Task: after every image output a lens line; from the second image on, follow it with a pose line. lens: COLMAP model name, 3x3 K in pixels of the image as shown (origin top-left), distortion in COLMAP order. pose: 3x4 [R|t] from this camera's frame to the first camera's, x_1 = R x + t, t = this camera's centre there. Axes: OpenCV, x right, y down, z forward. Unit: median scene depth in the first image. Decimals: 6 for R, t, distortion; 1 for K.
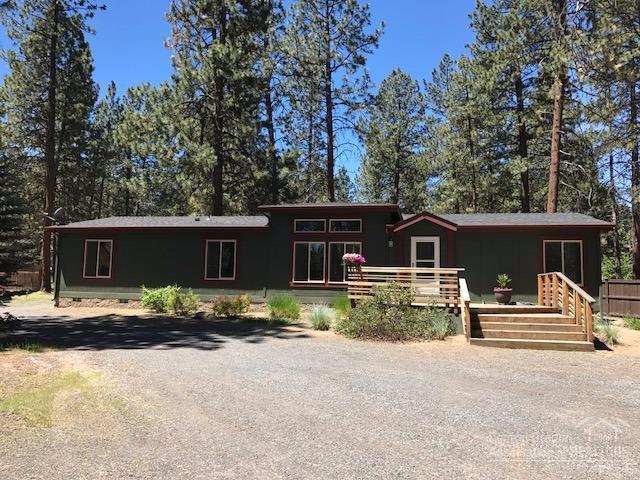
lens RADIAL K [[524.8, 0, 319.5], [0, 524.8, 239.5], [0, 0, 1]] dist [0.045833, -0.054249]
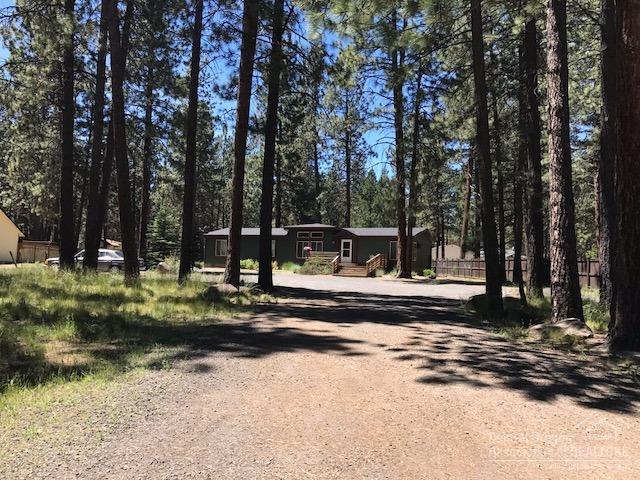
lens RADIAL K [[524.8, 0, 320.3], [0, 524.8, 240.1], [0, 0, 1]] dist [0.045833, -0.054249]
pose [[0.980782, 0.002421, -0.195090, 0.526485], [0.000706, 0.999872, 0.015961, -0.039672], [0.195104, -0.015792, 0.980655, -1.336247]]
